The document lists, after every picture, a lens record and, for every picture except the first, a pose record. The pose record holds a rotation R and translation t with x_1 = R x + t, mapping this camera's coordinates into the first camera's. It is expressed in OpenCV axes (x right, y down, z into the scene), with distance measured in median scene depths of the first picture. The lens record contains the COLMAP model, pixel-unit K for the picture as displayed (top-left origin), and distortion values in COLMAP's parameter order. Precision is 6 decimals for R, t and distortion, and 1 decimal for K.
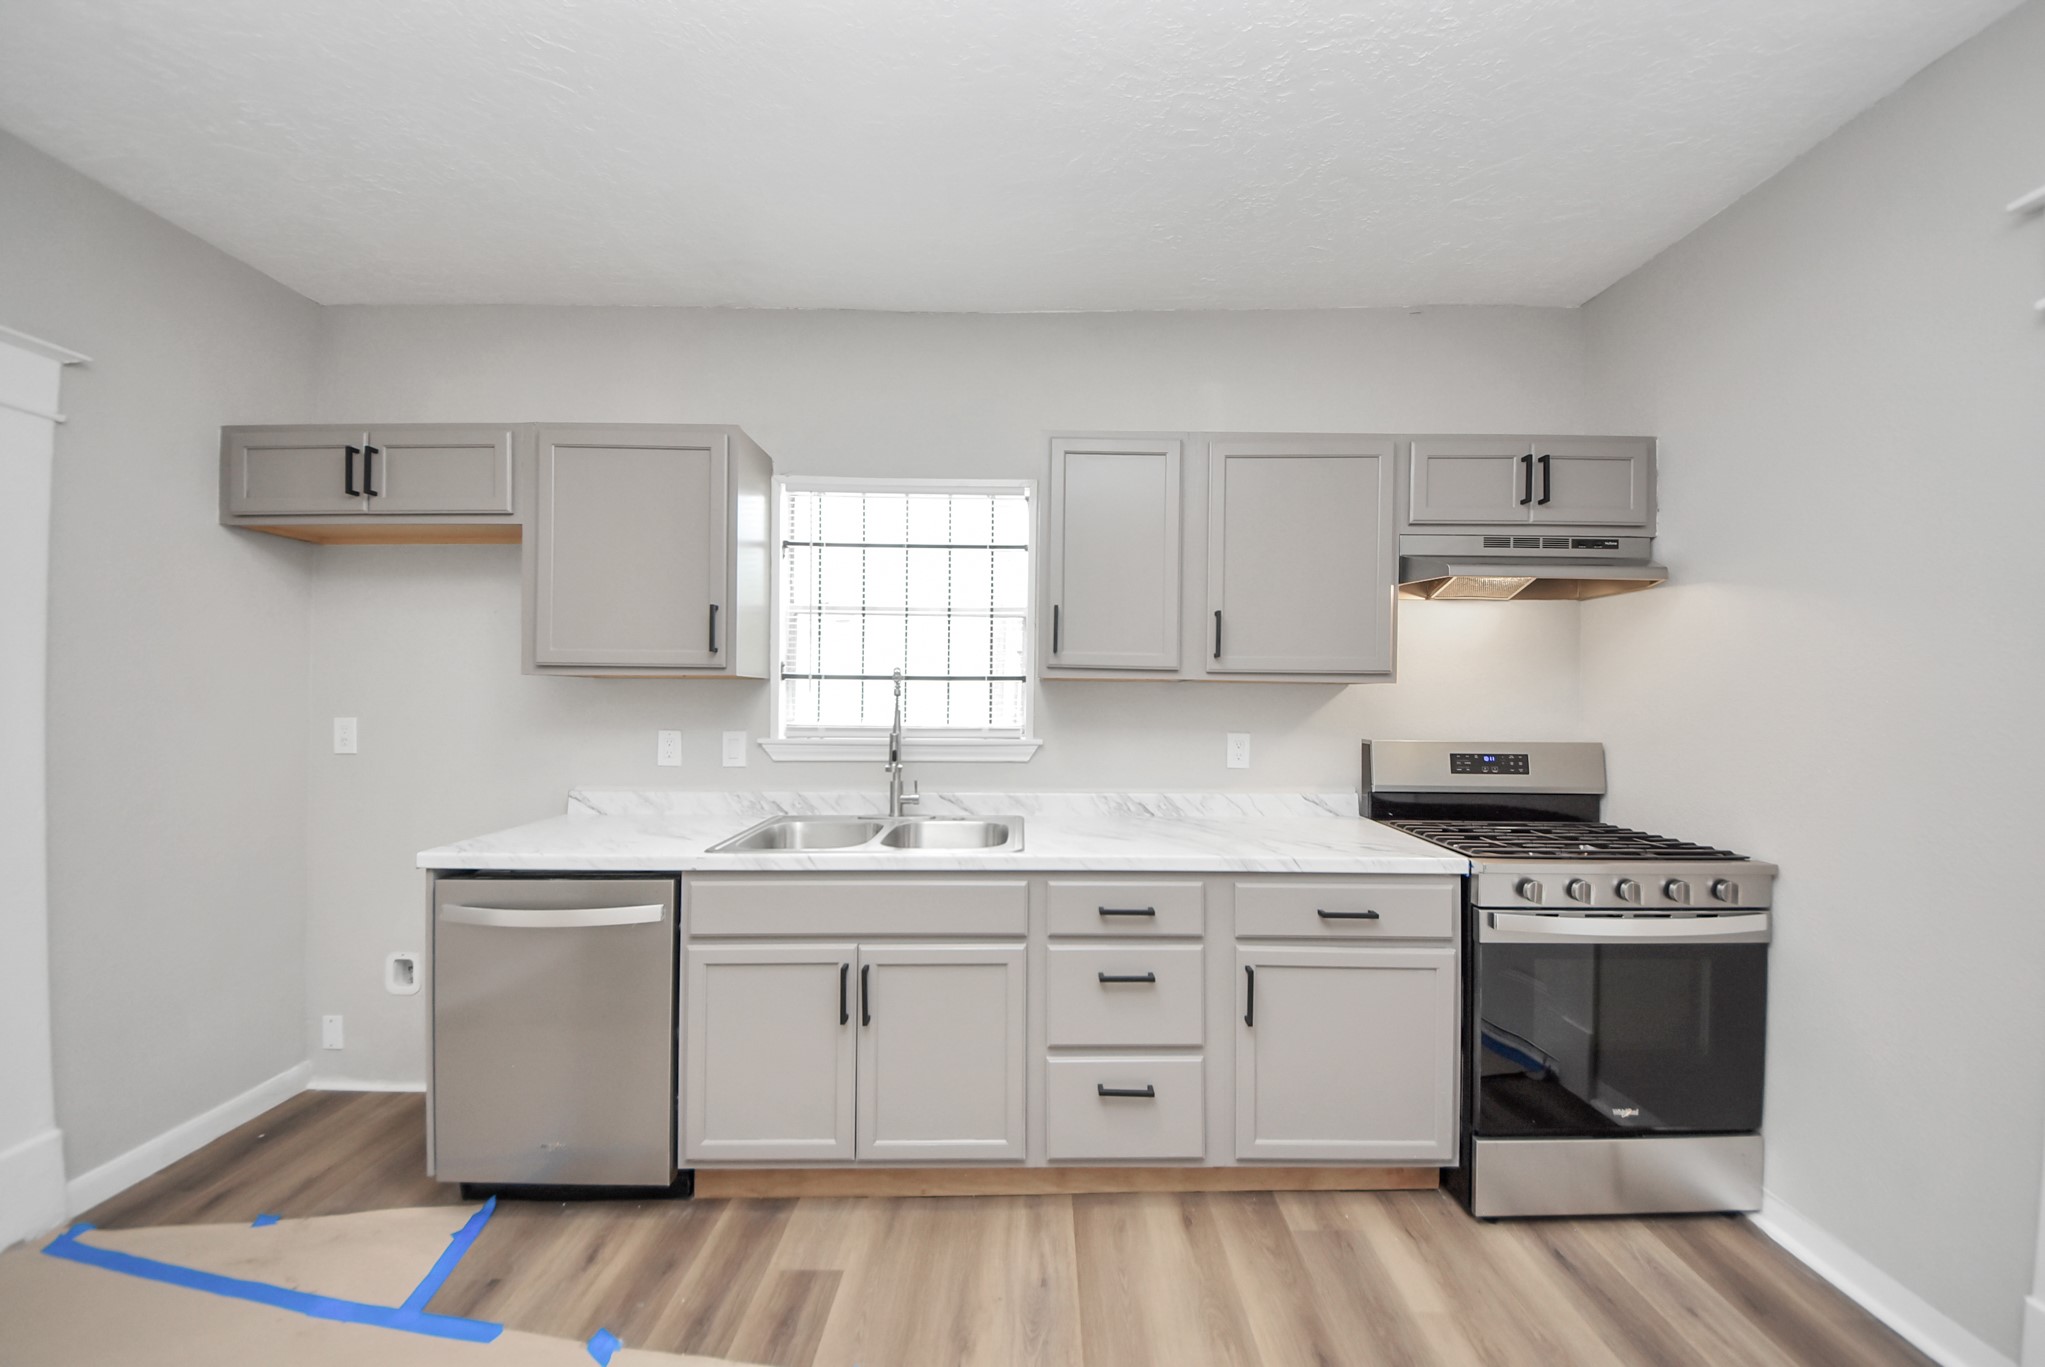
lens RADIAL K [[724.9, 0, 1037.7], [0, 724.9, 692.7], [0, 0, 1]] dist [0.048141, -0.030208]
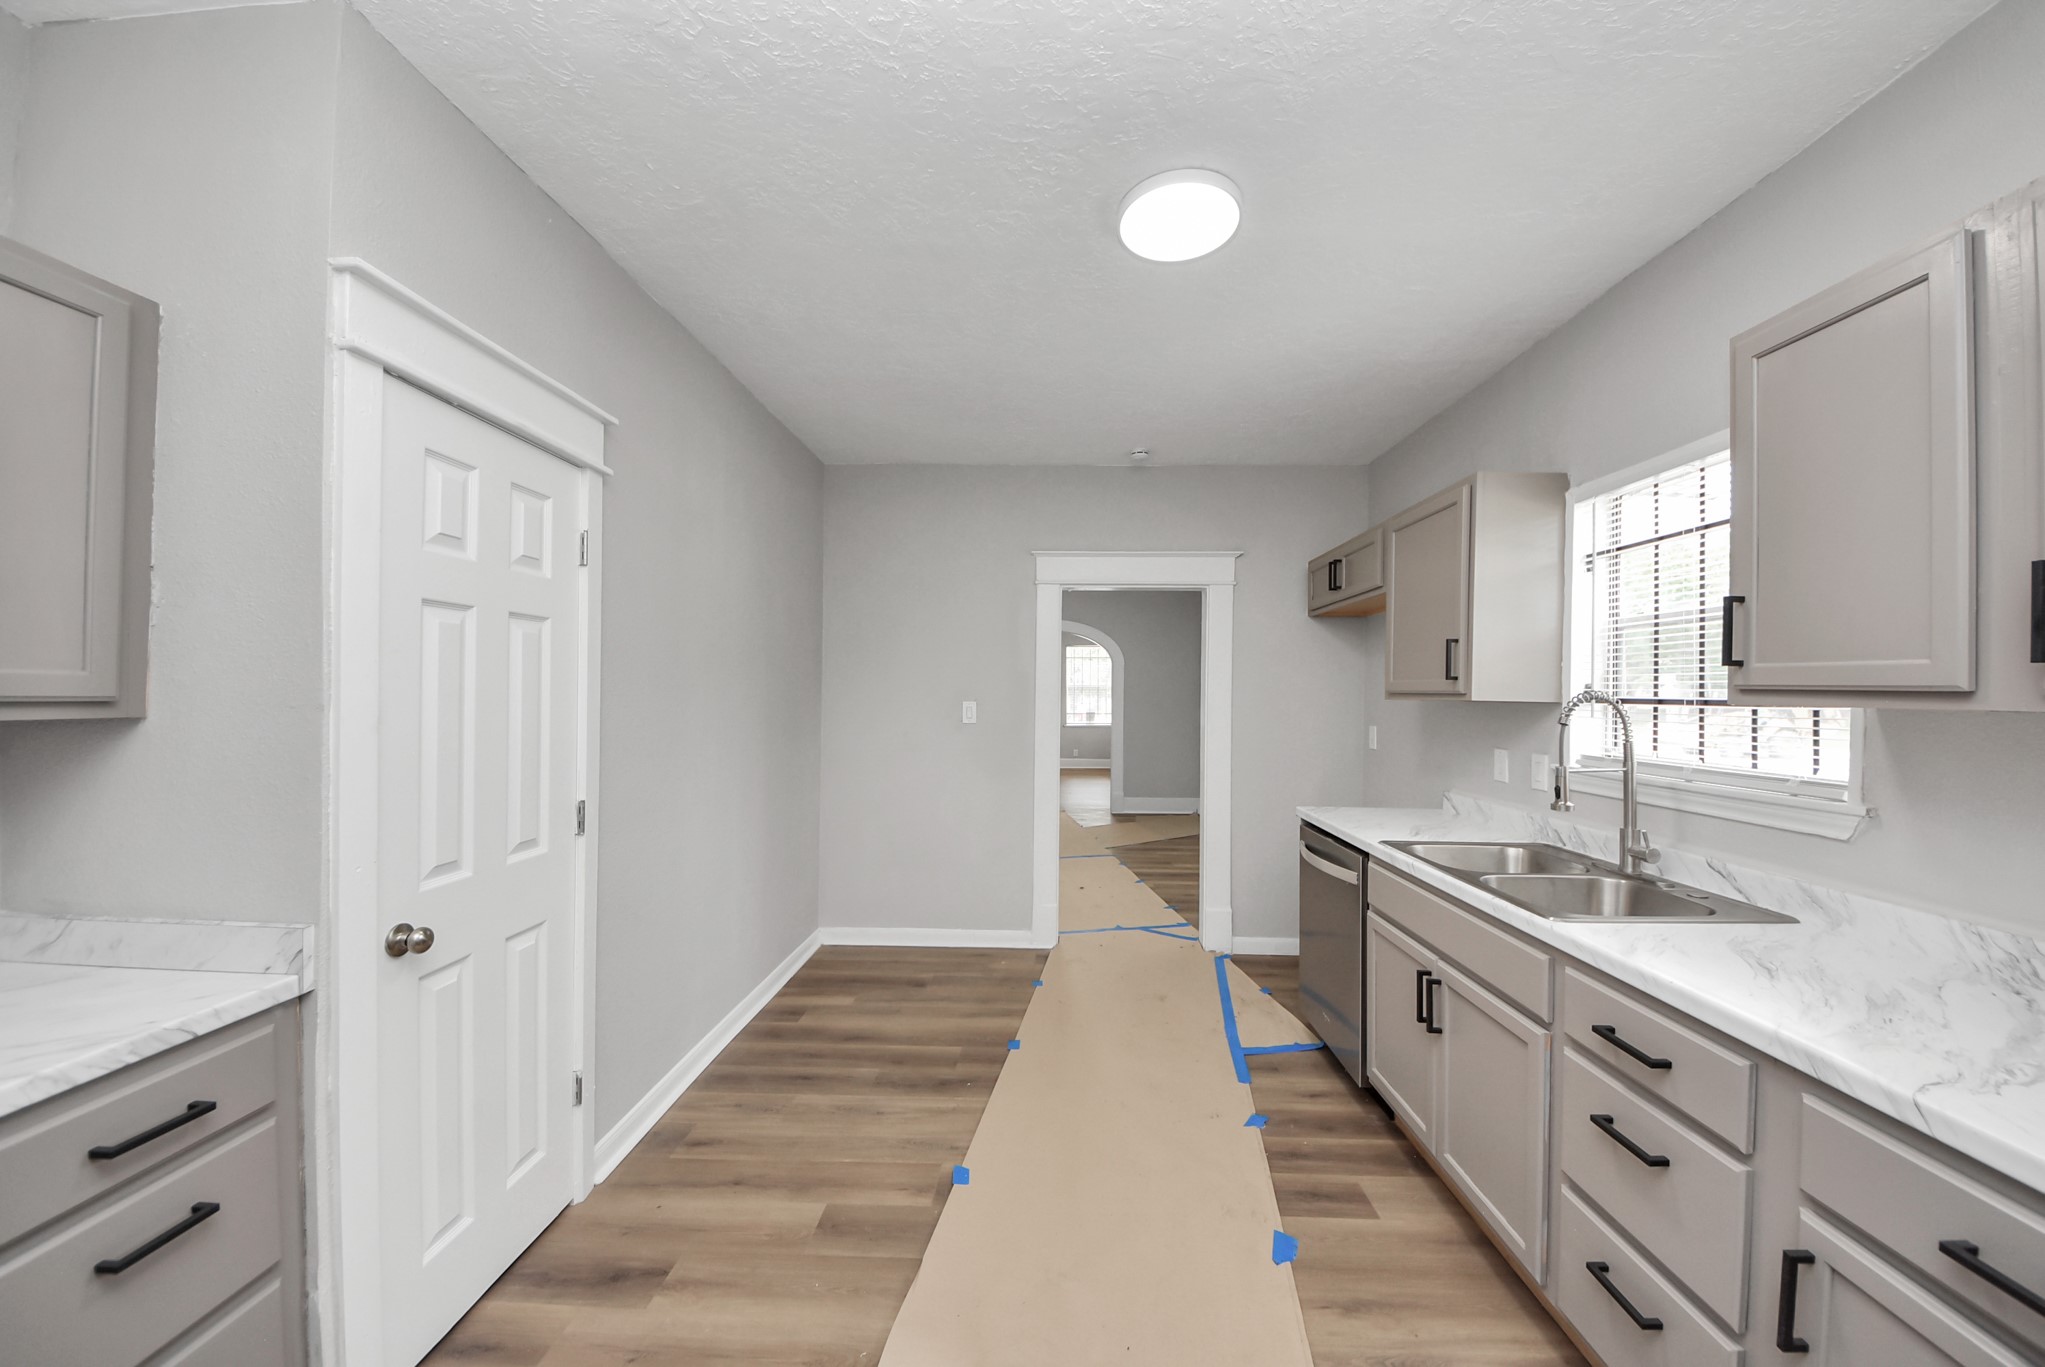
lens RADIAL K [[724.9, 0, 1037.7], [0, 724.9, 692.7], [0, 0, 1]] dist [0.048141, -0.030208]
pose [[-0.030333, -0.007147, -0.999514, 0.730446], [-0.009548, 0.999931, -0.006860, -0.022175], [0.999494, 0.009335, -0.030399, 0.394550]]
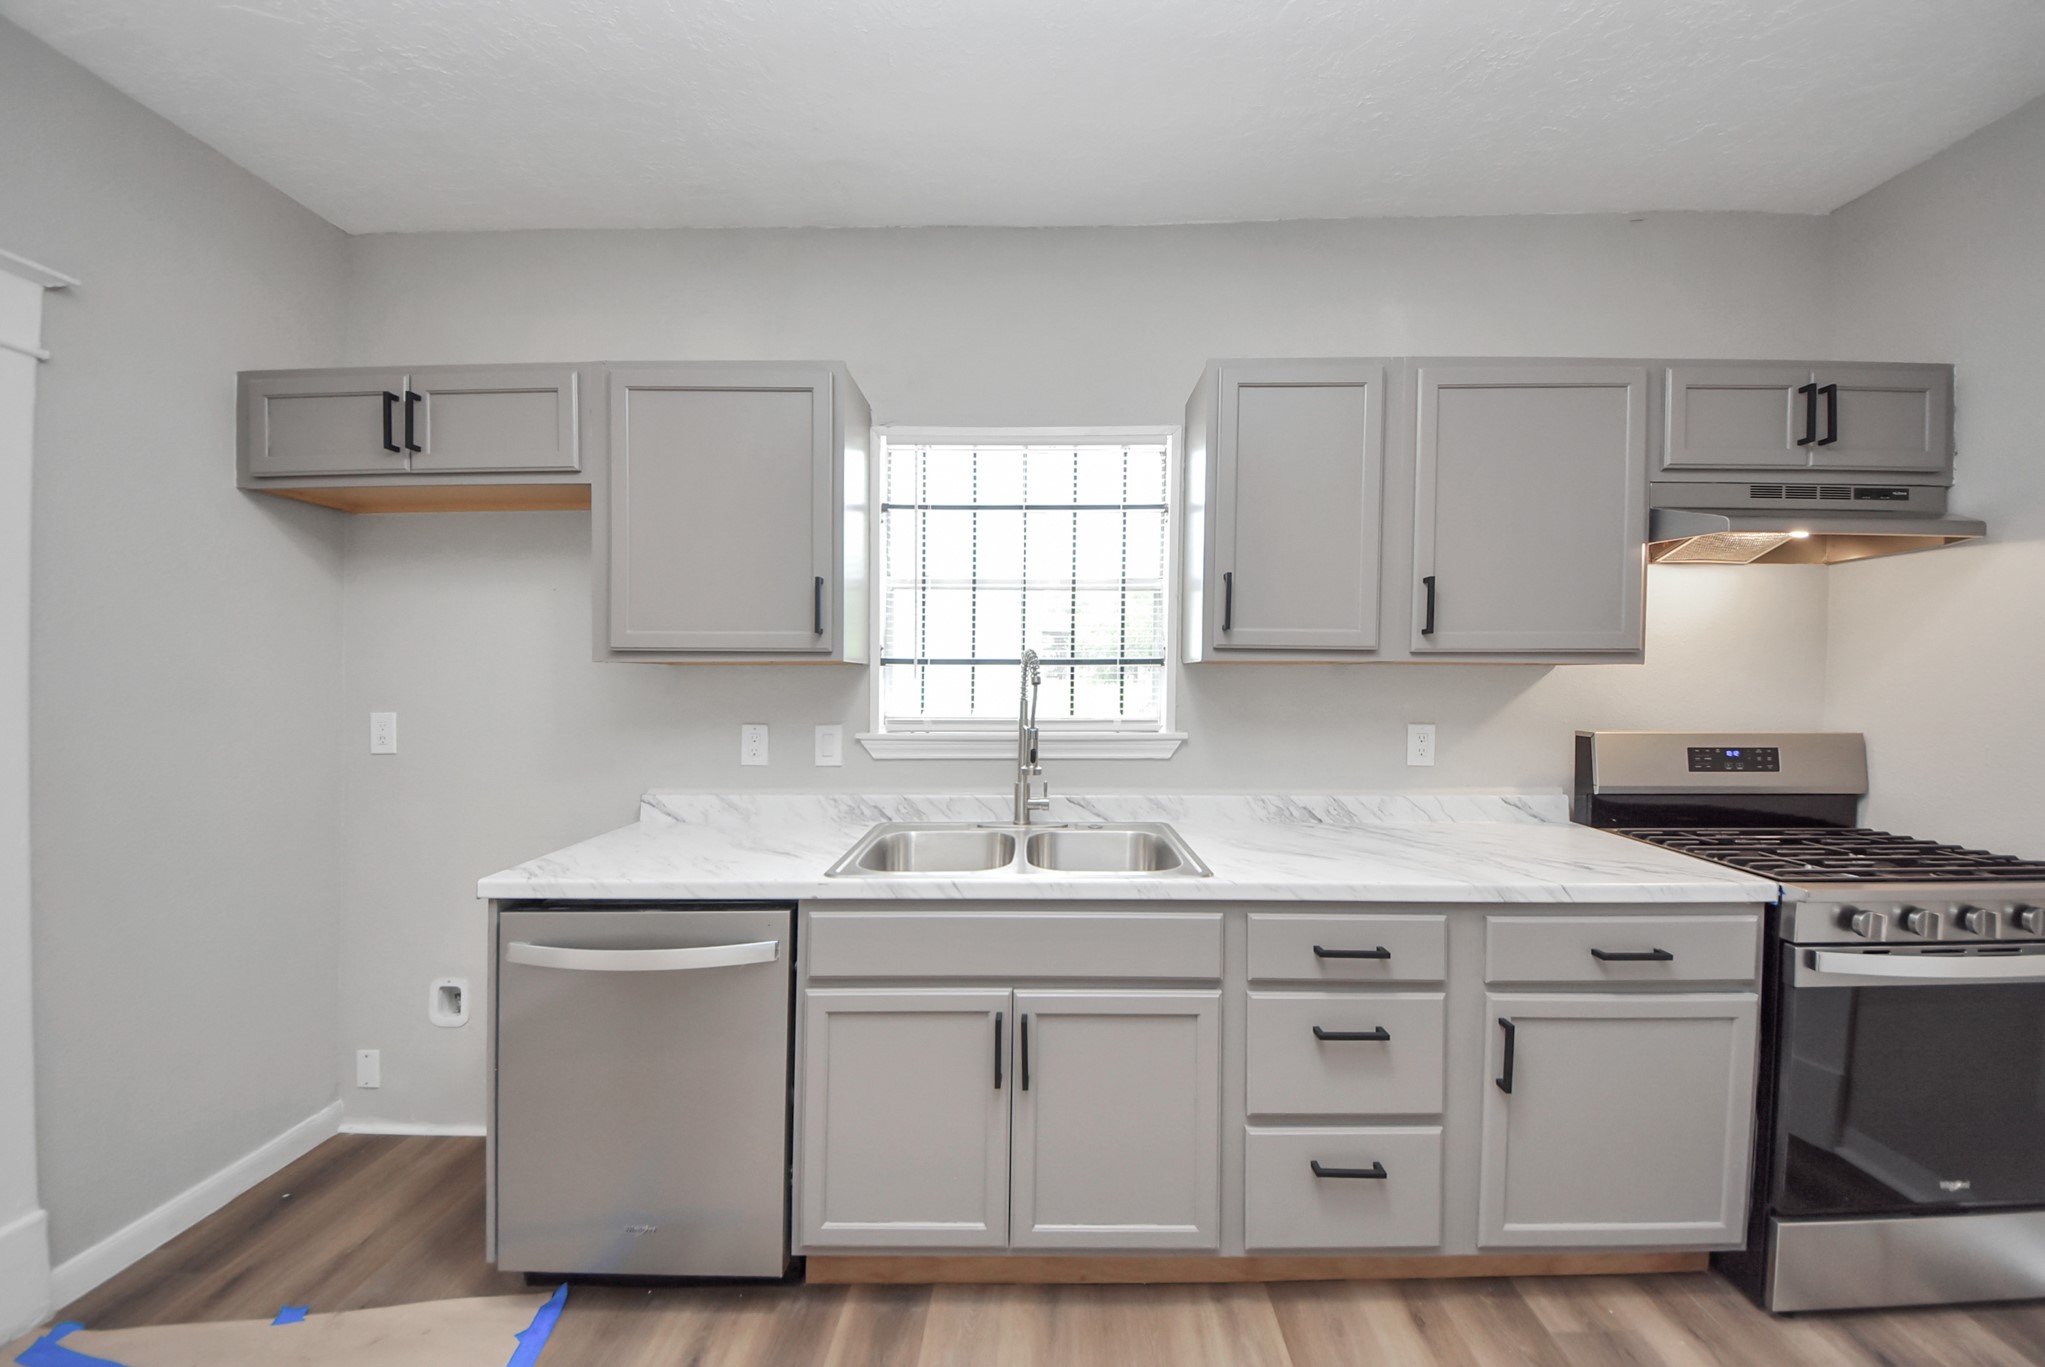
lens RADIAL K [[734.0, 0, 1037.6], [0, 734.0, 686.3], [0, 0, 1]] dist [0.038215, -0.025739]
pose [[0.999814, -0.006983, -0.017999, -0.178218], [0.007301, 0.999817, 0.017661, -0.008000], [0.017872, -0.017789, 0.999682, 0.159136]]
